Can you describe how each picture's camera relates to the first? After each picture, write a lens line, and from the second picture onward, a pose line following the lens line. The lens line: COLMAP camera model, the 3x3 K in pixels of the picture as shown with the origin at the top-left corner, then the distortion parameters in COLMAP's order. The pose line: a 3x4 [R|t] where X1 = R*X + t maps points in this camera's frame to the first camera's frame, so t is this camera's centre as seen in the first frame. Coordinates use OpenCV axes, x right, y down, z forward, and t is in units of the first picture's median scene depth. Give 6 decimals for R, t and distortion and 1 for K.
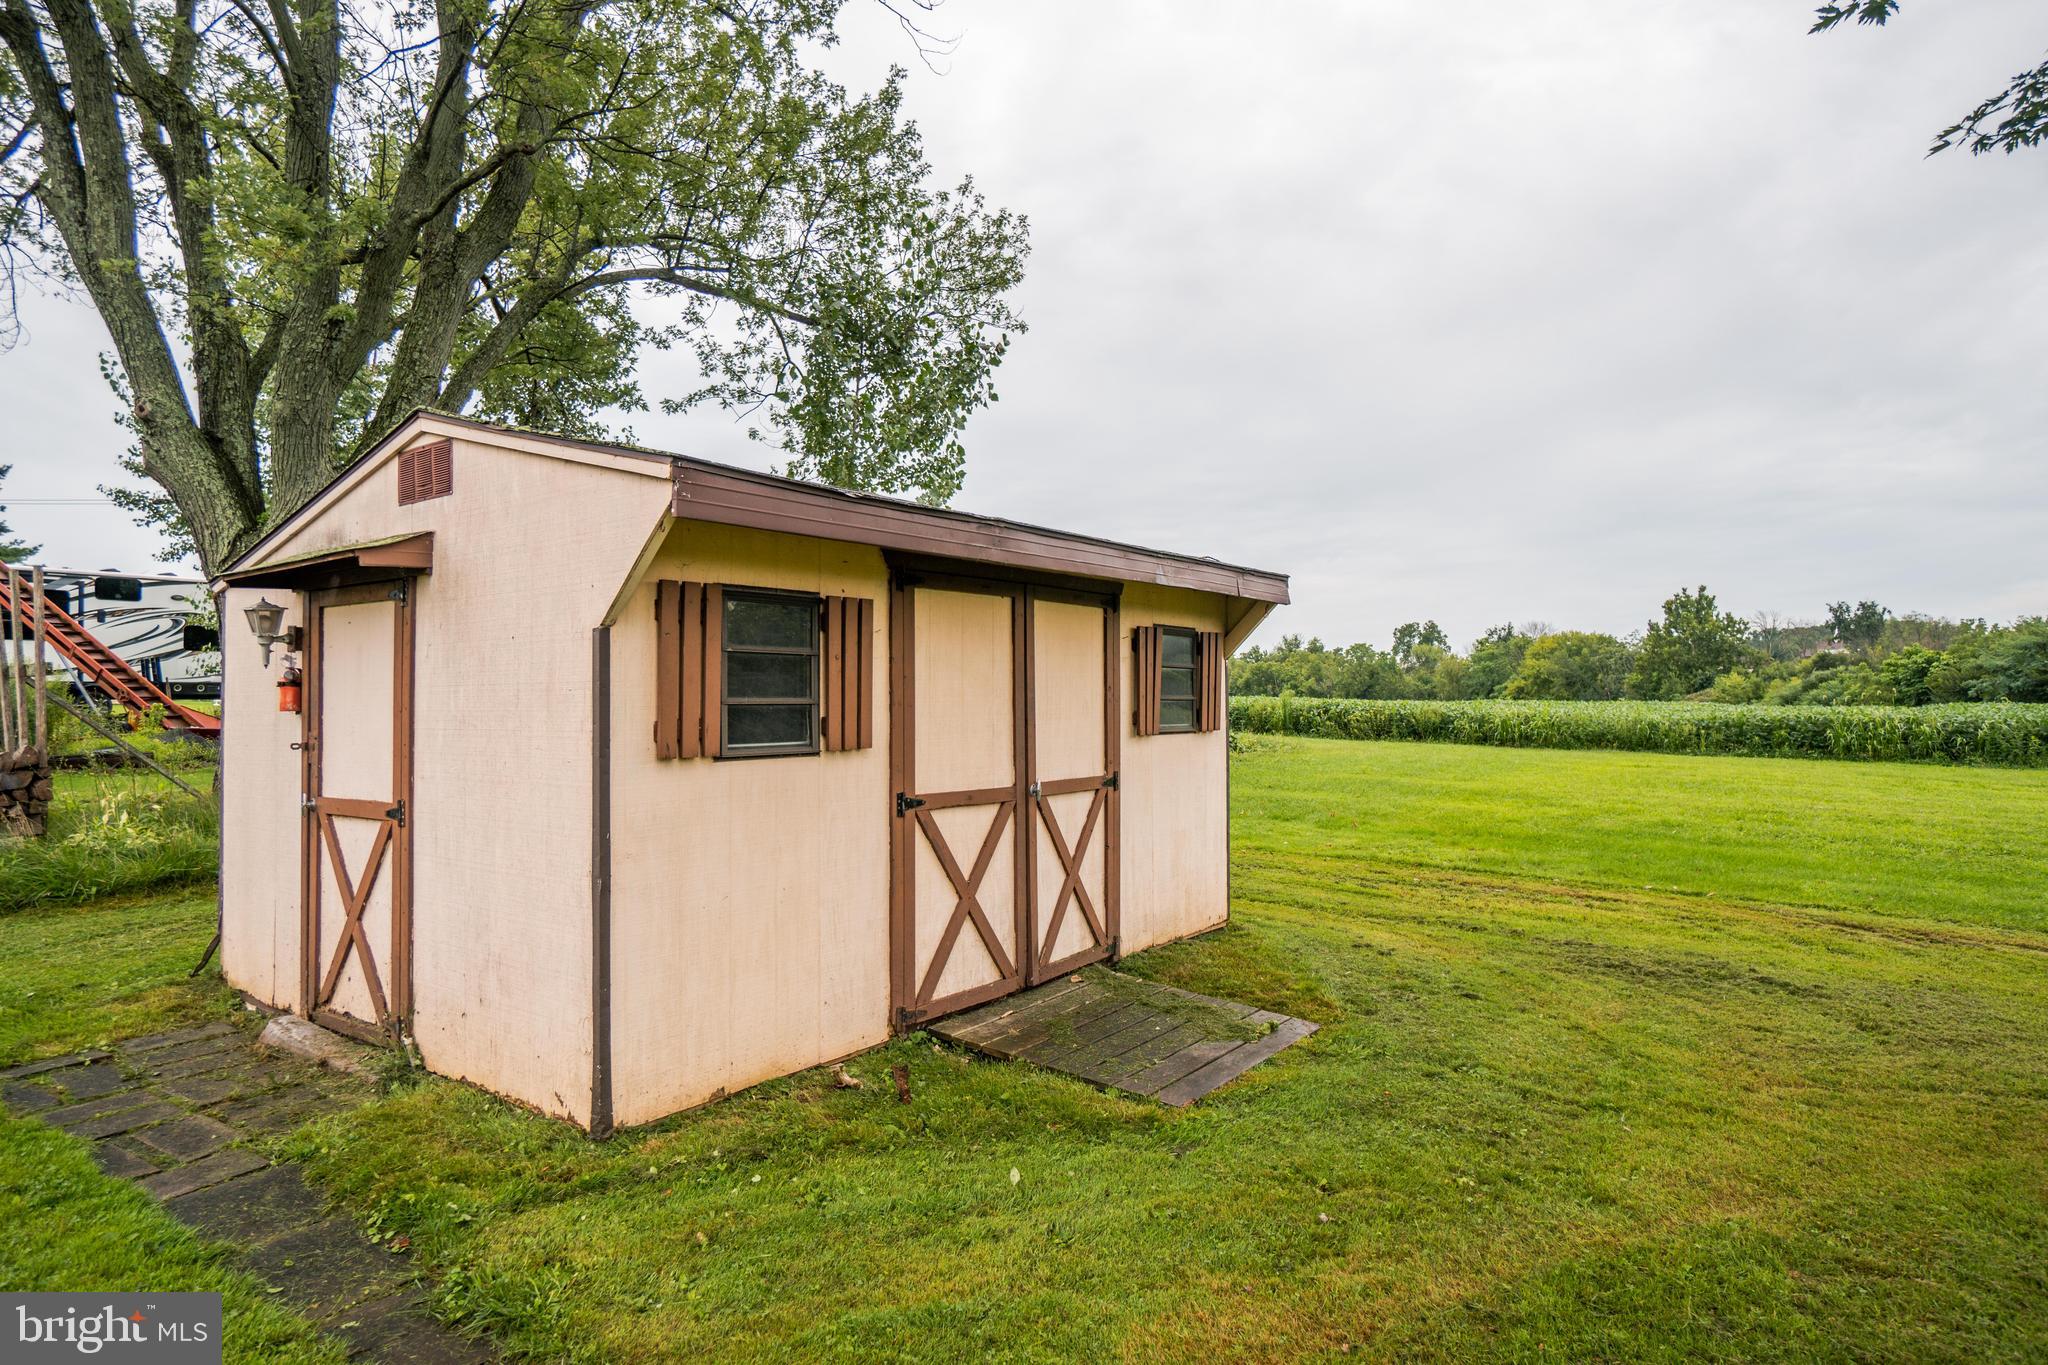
lens RADIAL K [[1184.9, 0, 1021.7], [0, 1184.9, 691.3], [0, 0, 1]] dist [-0.000362, 0.000670]
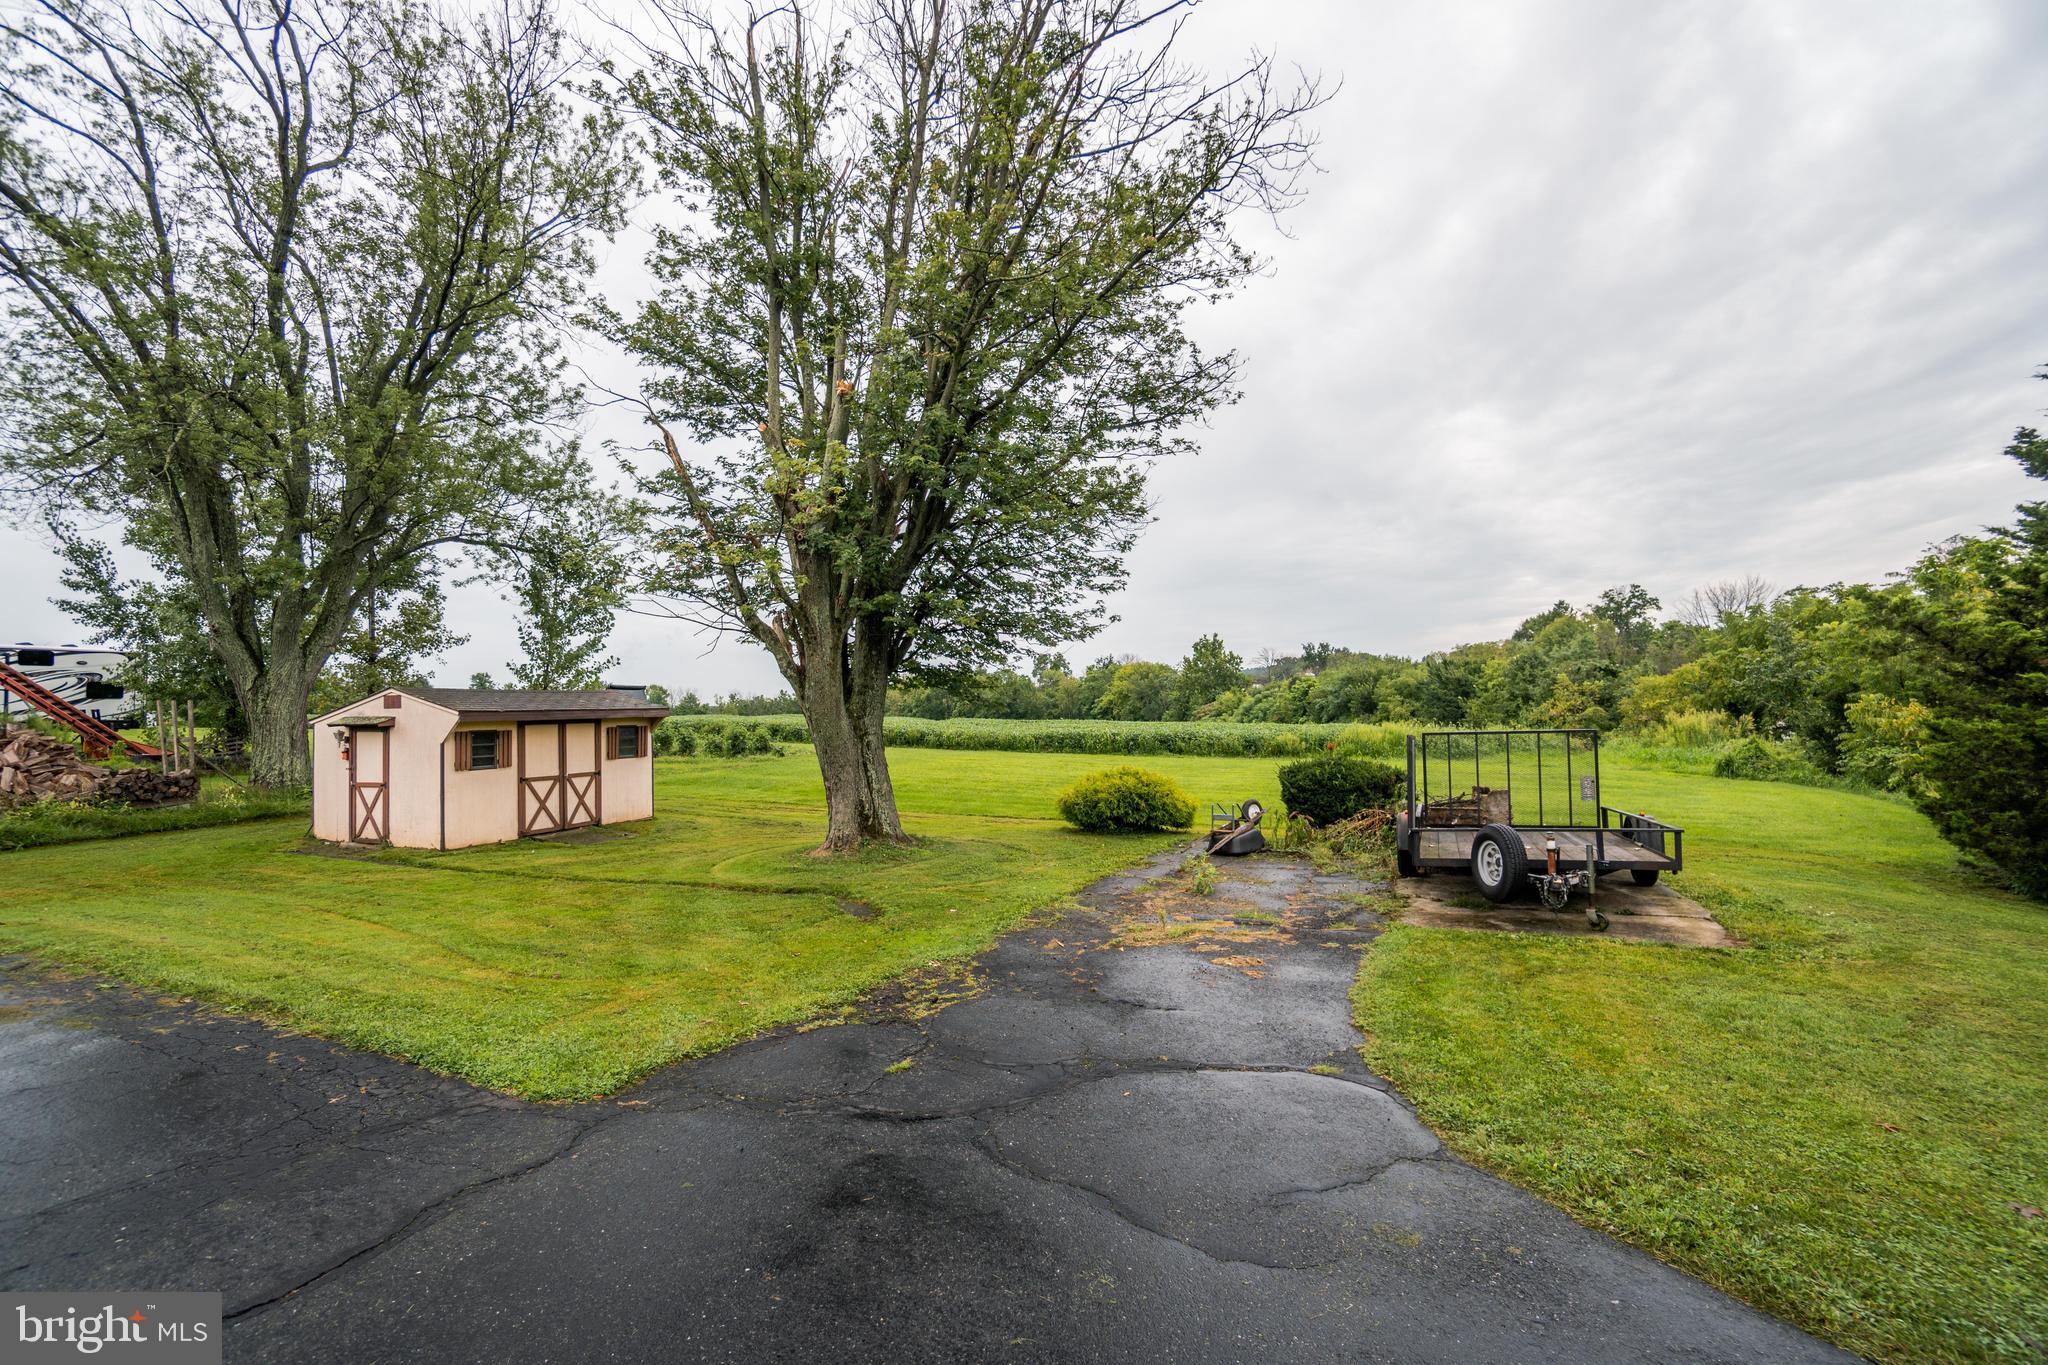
lens RADIAL K [[919.9, 0, 1017.4], [0, 919.9, 690.3], [0, 0, 1]] dist [-0.058717, 0.024146]
pose [[0.963829, -0.003855, 0.266493, 0.495210], [0.007300, 0.999902, -0.011938, -0.113181], [-0.266420, 0.013452, 0.963763, -1.697756]]
